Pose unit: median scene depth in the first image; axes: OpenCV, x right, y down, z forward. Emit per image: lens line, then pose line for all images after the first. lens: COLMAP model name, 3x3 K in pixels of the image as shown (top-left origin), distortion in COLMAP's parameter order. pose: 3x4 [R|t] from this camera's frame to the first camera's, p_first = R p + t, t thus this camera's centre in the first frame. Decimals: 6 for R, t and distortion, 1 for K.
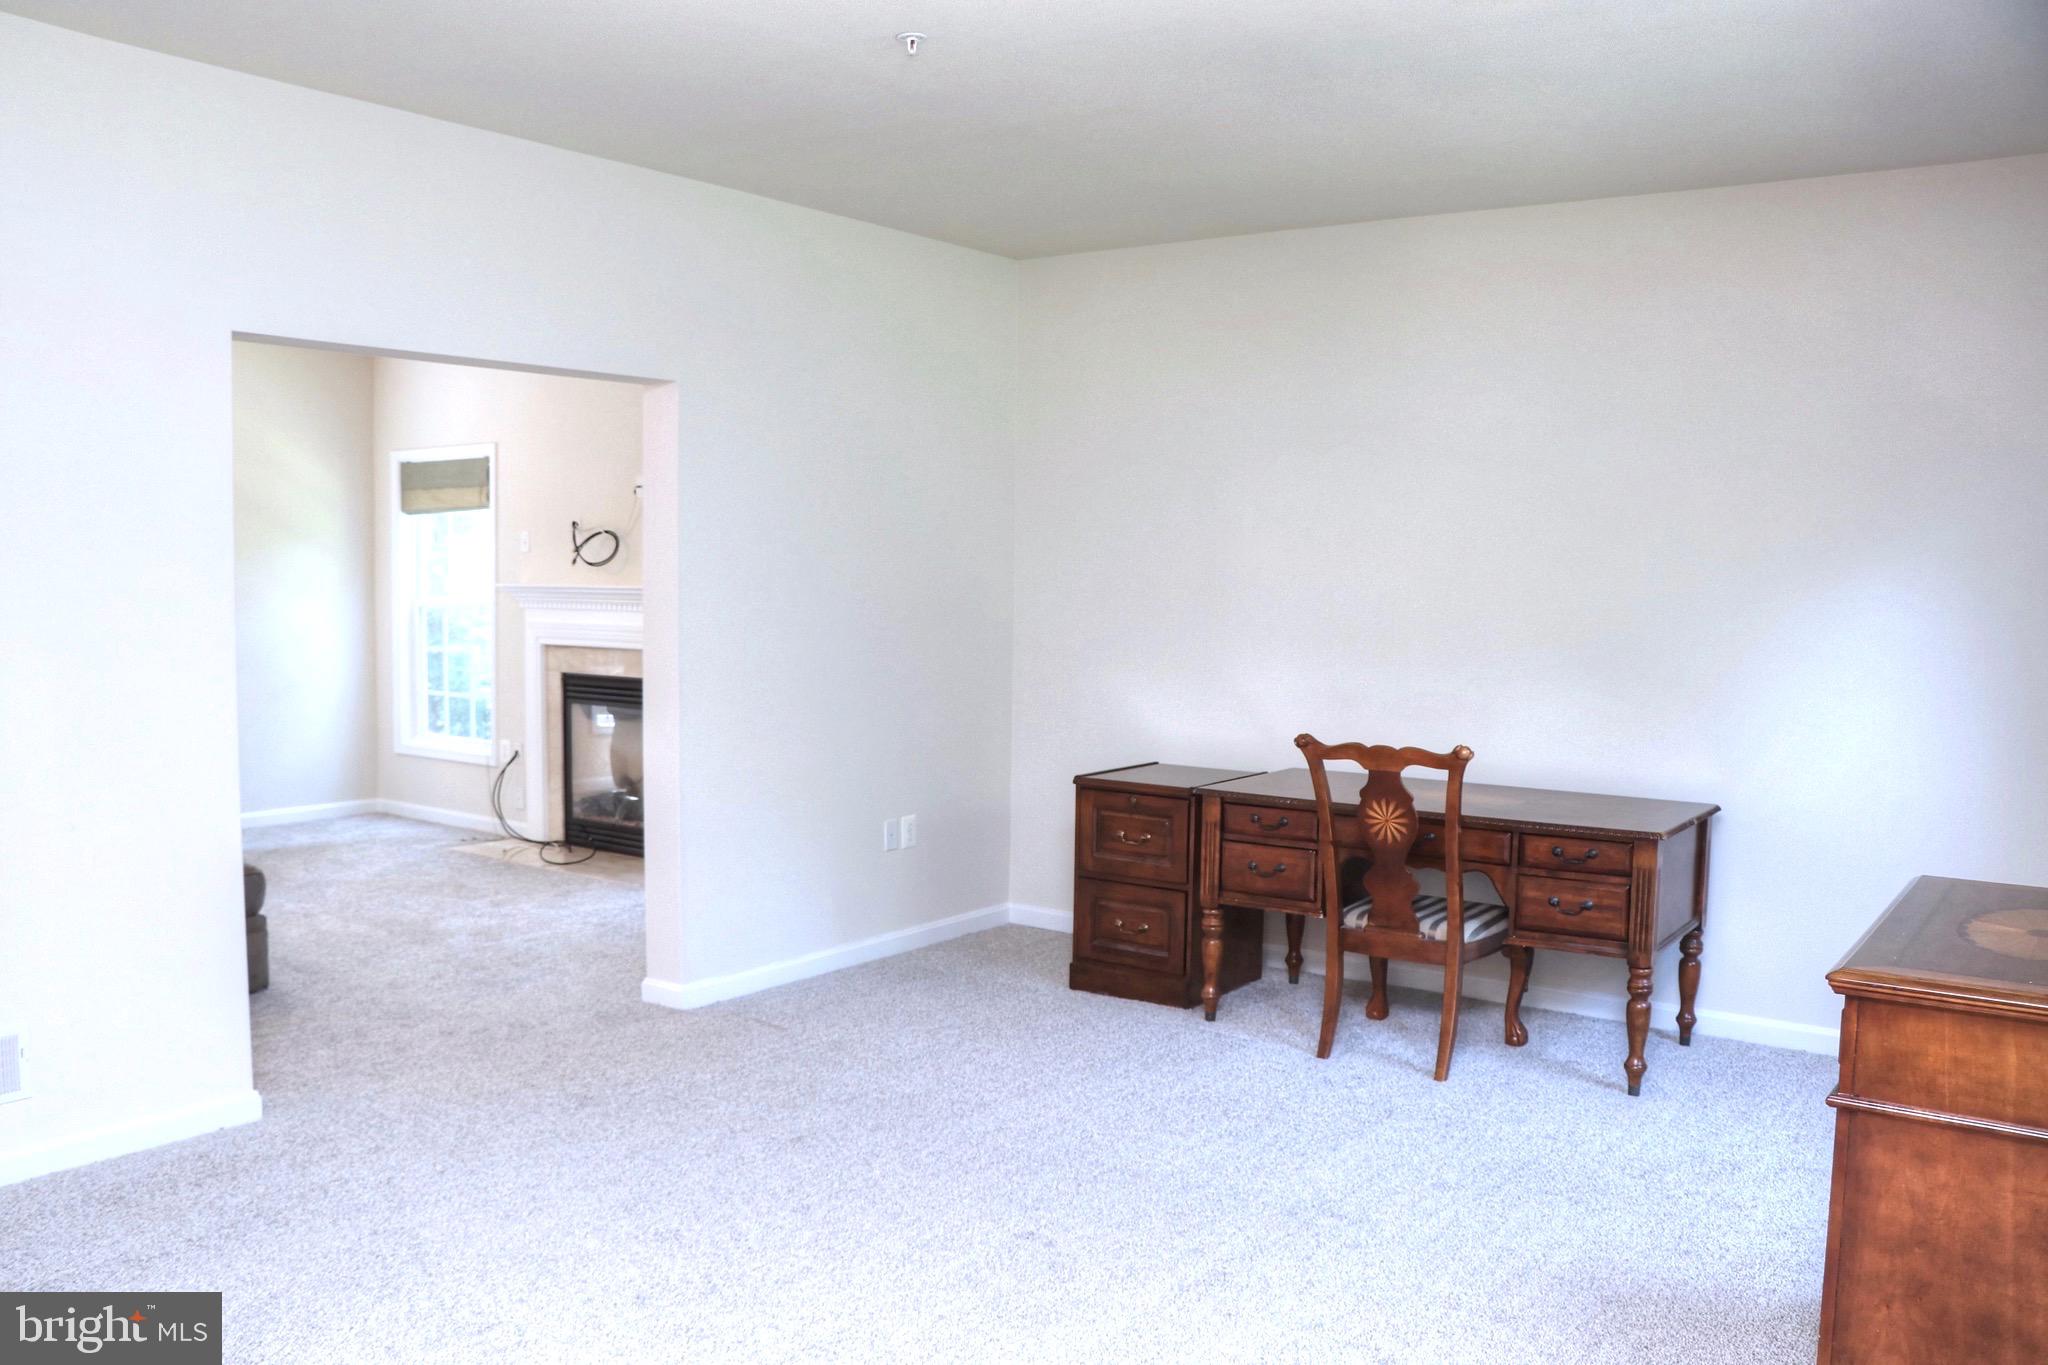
lens RADIAL K [[1671.1, 0, 1024.0], [0, 1671.1, 682.5], [0, 0, 1]] dist [-0.177723, 0.131167]
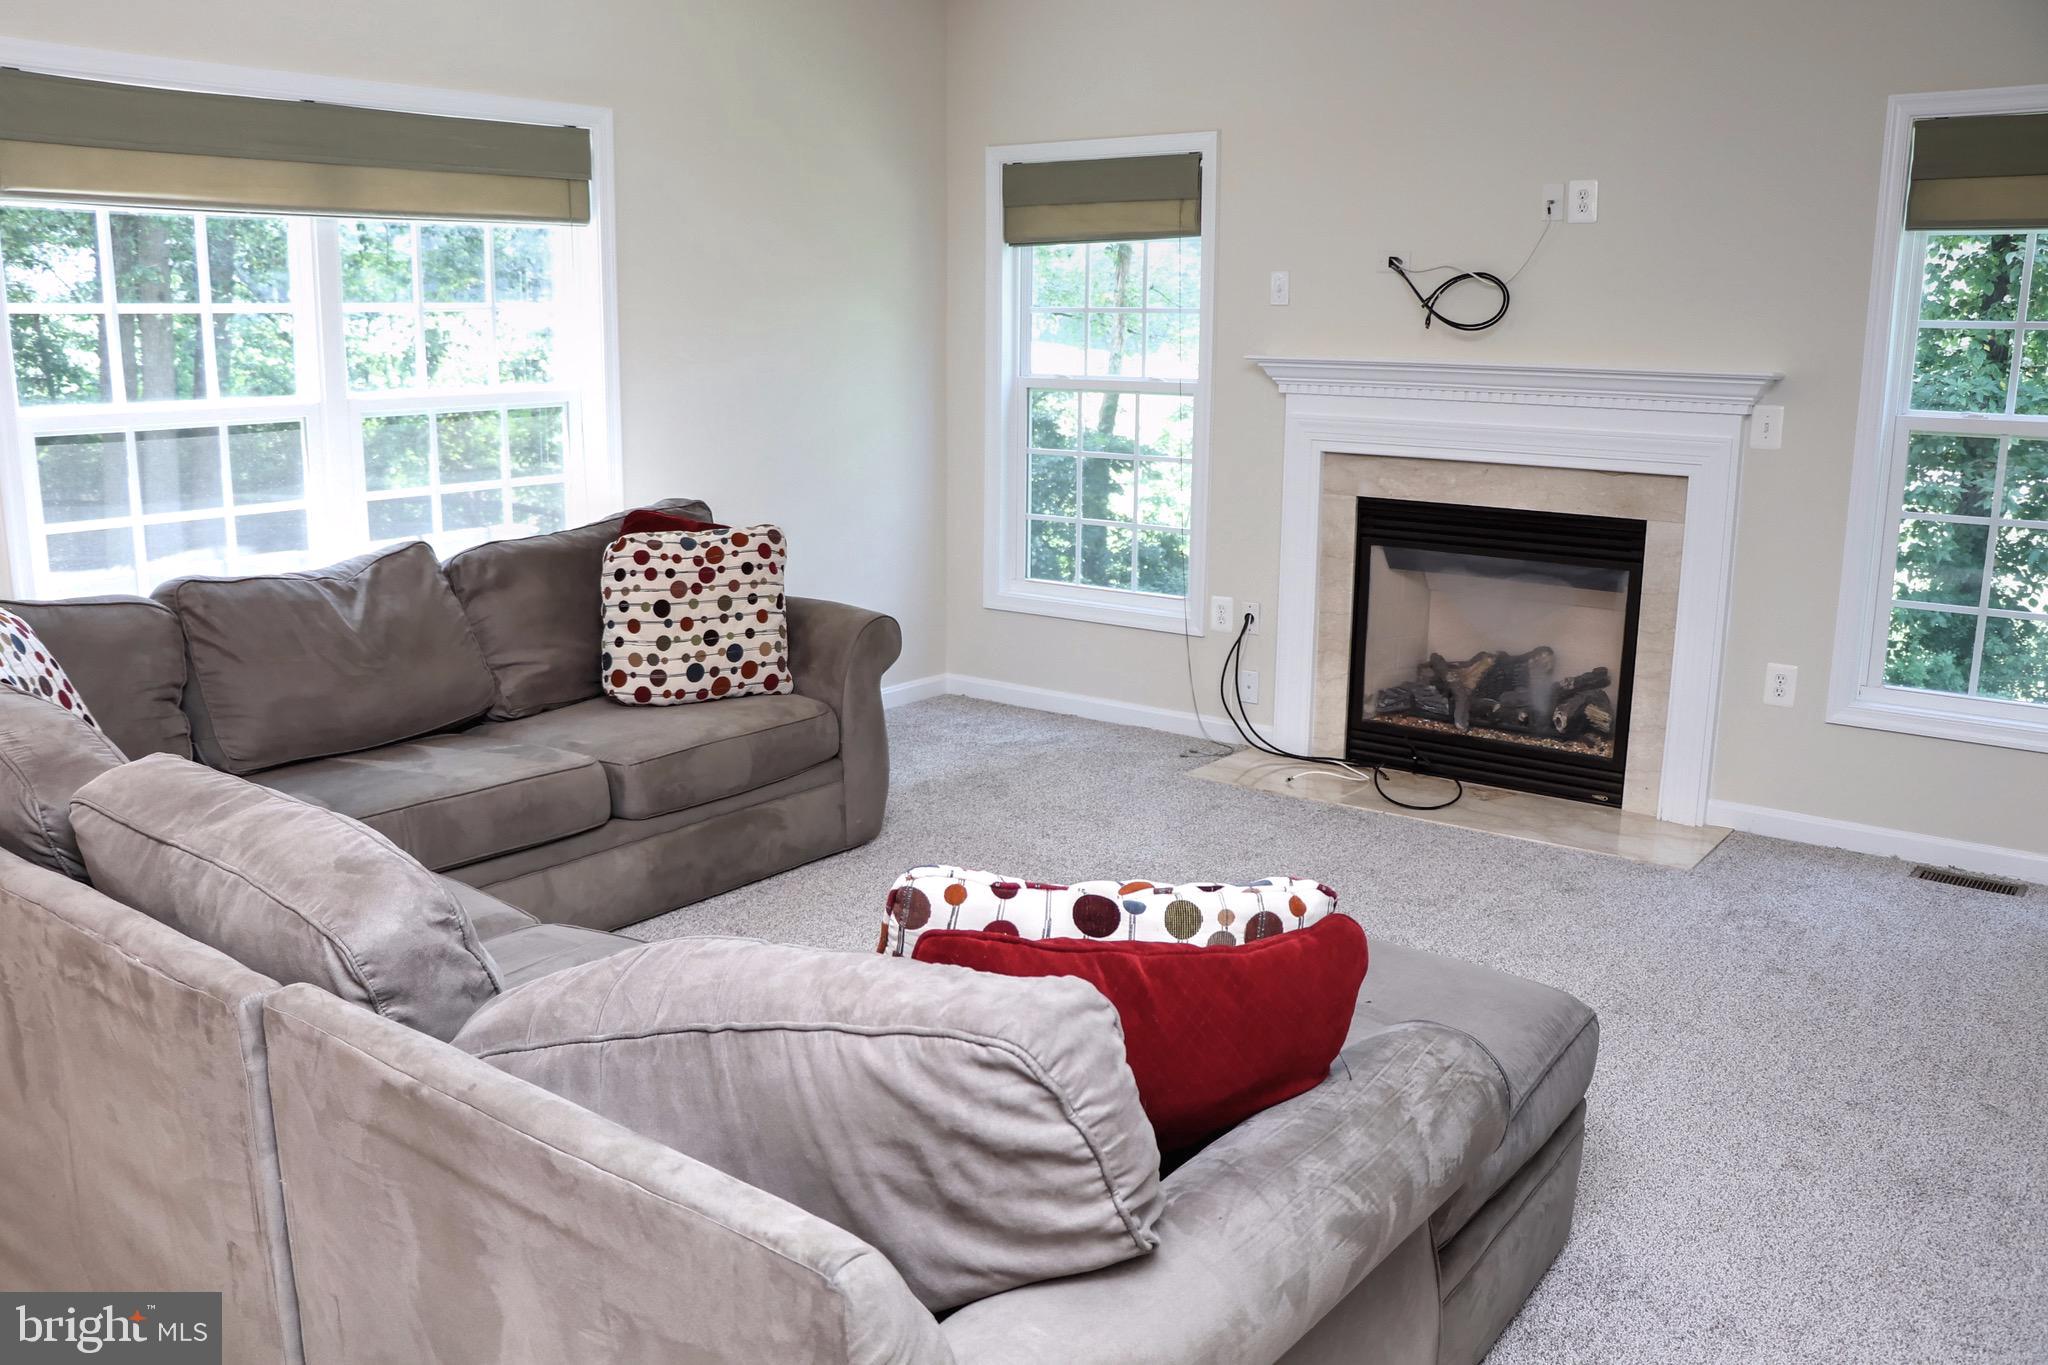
lens RADIAL K [[1671.1, 0, 1024.0], [0, 1671.1, 682.5], [0, 0, 1]] dist [-0.177723, 0.131167]
pose [[0.999977, -0.004531, 0.005060, -0.409526], [0.003750, 0.989456, 0.144785, -0.027954], [-0.005662, -0.144762, 0.989450, 0.354046]]
